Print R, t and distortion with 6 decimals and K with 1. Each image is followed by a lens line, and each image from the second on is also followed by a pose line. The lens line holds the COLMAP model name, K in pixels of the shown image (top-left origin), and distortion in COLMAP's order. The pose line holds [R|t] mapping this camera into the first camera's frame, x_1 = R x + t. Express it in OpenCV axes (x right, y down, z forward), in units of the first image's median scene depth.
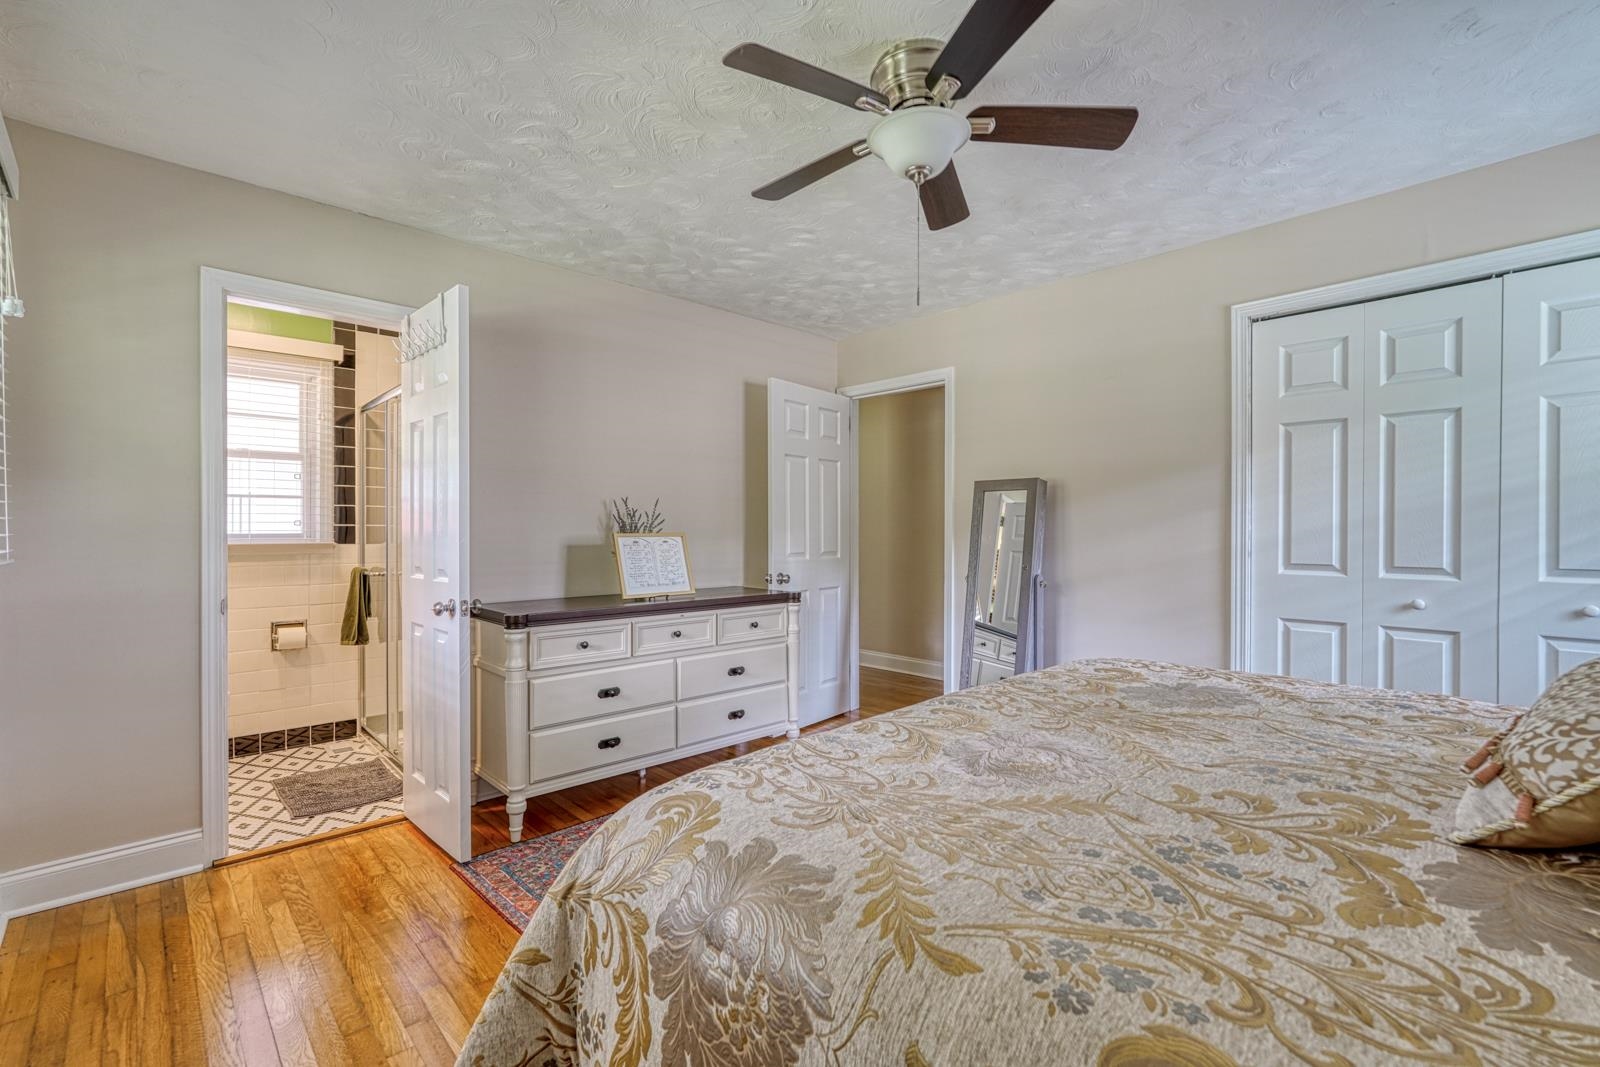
lens RADIAL K [[697.3, 0, 800.0], [0, 697.3, 533.5], [0, 0, 1]] dist [-0.008029, -0.000179]
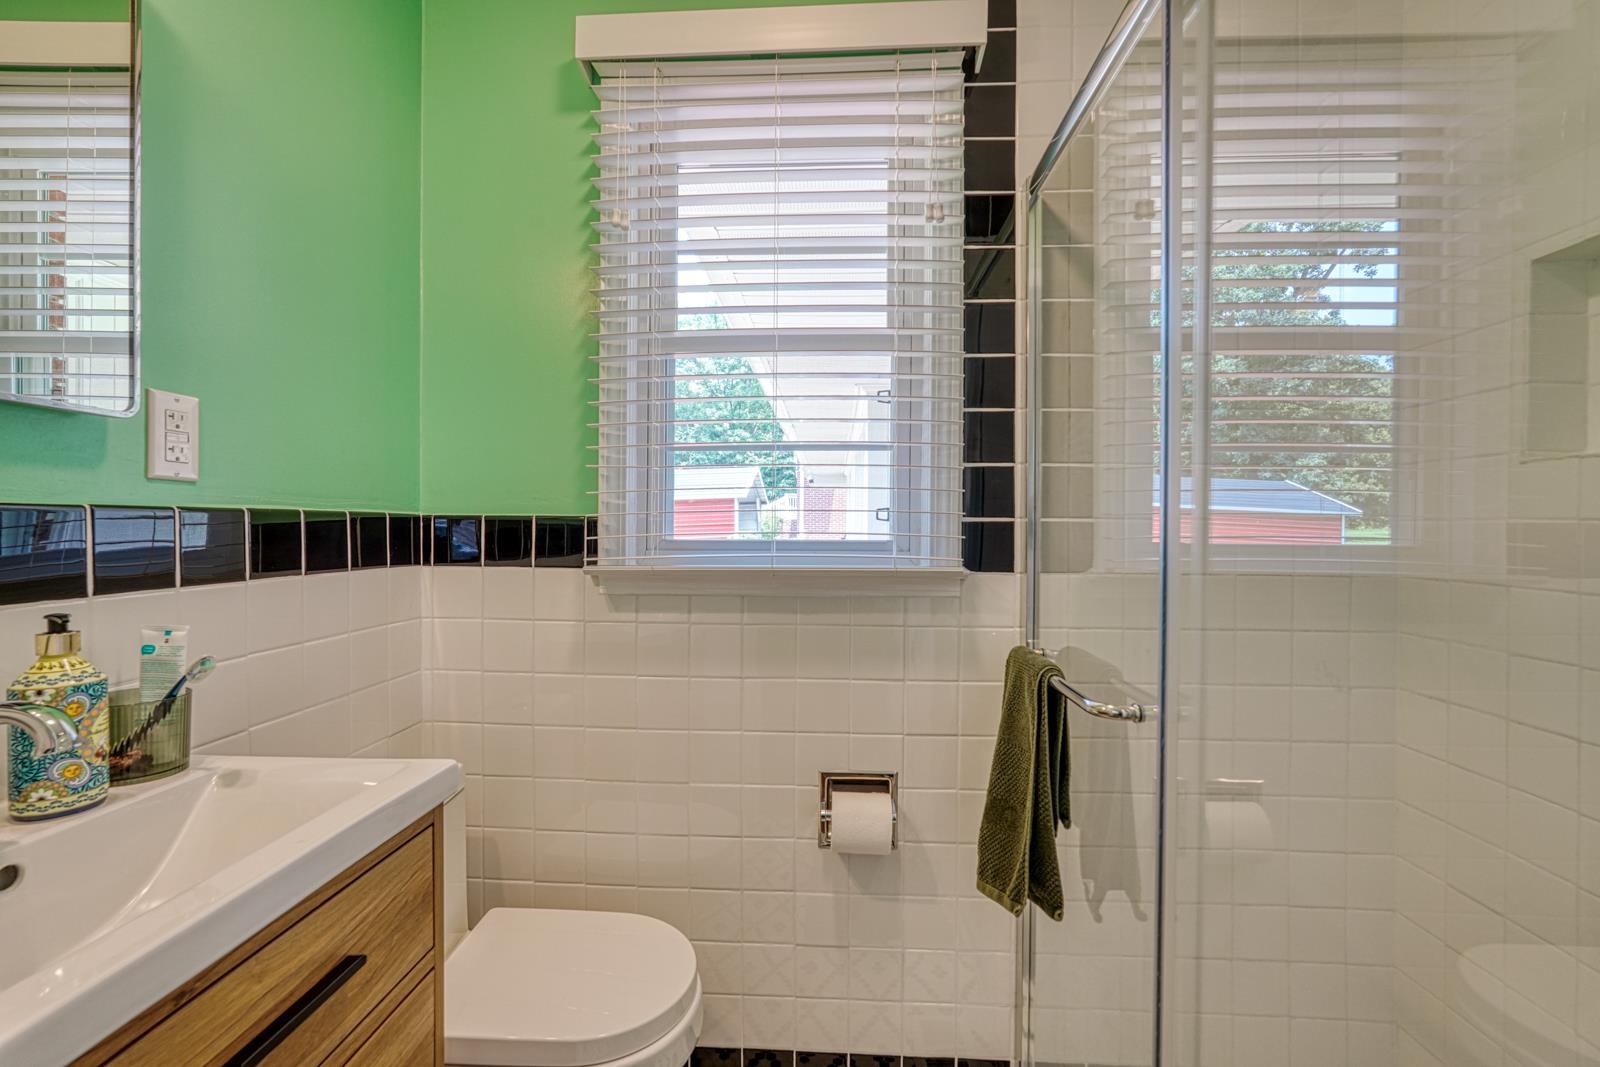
lens RADIAL K [[697.3, 0, 800.0], [0, 697.3, 533.5], [0, 0, 1]] dist [-0.008029, -0.000179]
pose [[0.686182, 0.006153, -0.727404, -0.465063], [-0.006233, 0.999977, 0.002579, -0.005331], [0.727403, 0.002765, 0.686204, 0.690175]]
